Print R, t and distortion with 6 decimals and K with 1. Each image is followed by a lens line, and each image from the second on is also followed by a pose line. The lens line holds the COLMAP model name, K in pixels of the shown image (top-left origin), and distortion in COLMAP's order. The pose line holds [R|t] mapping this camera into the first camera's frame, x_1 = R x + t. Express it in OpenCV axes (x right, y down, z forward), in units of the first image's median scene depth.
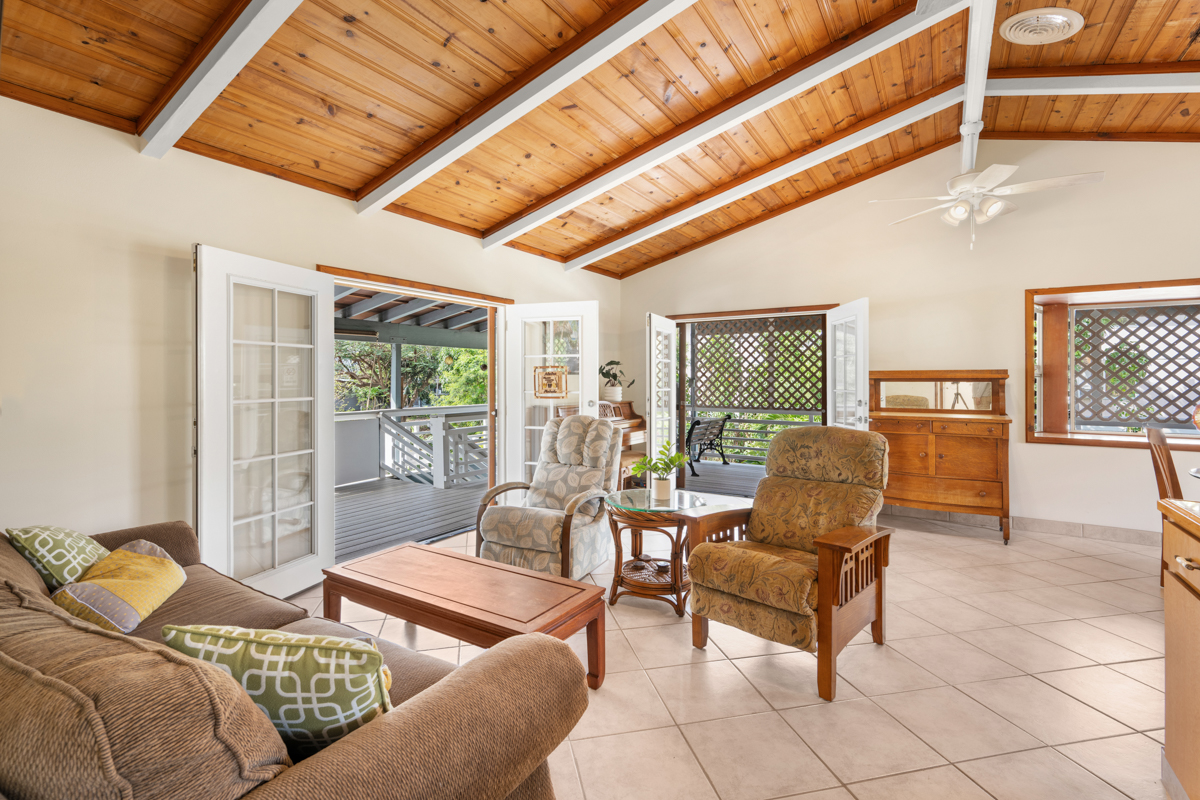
lens RADIAL K [[551.4, 0, 586.1], [0, 551.4, 376.5], [0, 0, 1]] dist [0.001289, -0.000012]
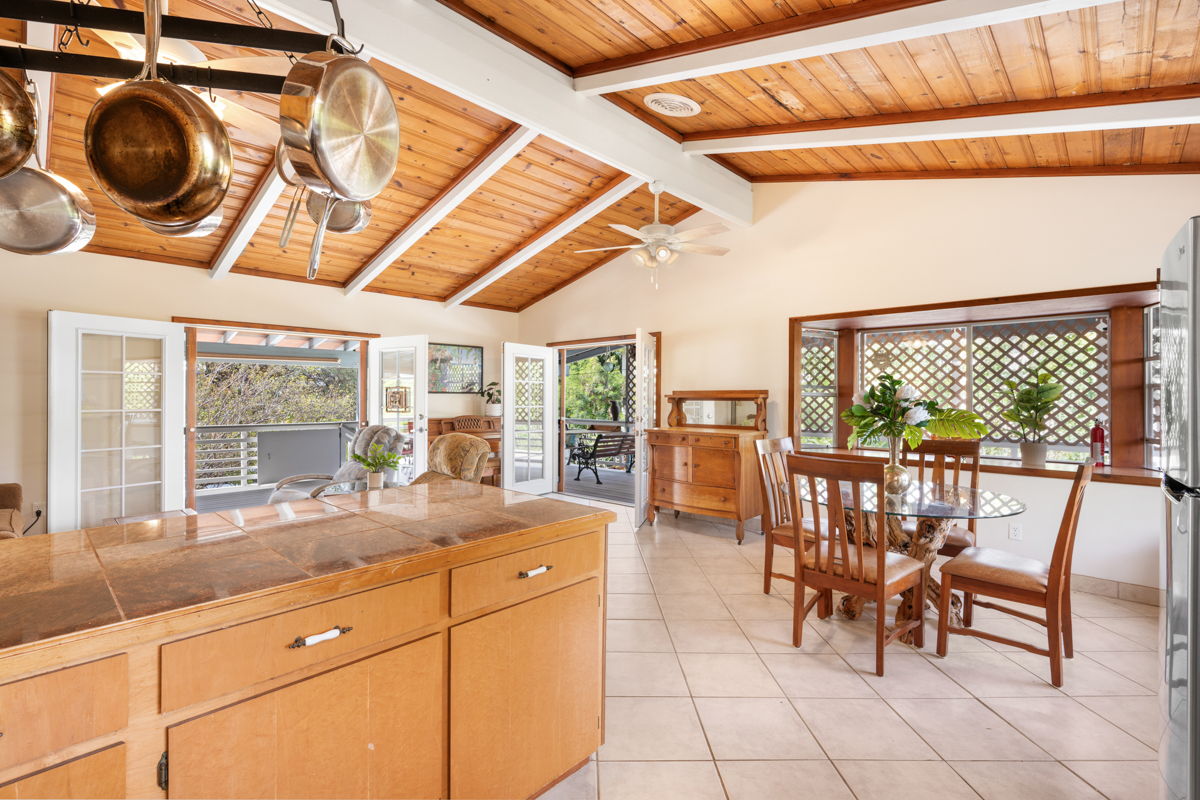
lens RADIAL K [[539.7, 0, 602.6], [0, 539.7, 398.0], [0, 0, 1]] dist [0.003056, 0.000208]
pose [[0.983295, 0.003684, -0.181983, 0.658855], [-0.002741, 0.999981, 0.005436, -0.001793], [0.181999, -0.004847, 0.983287, -0.136258]]
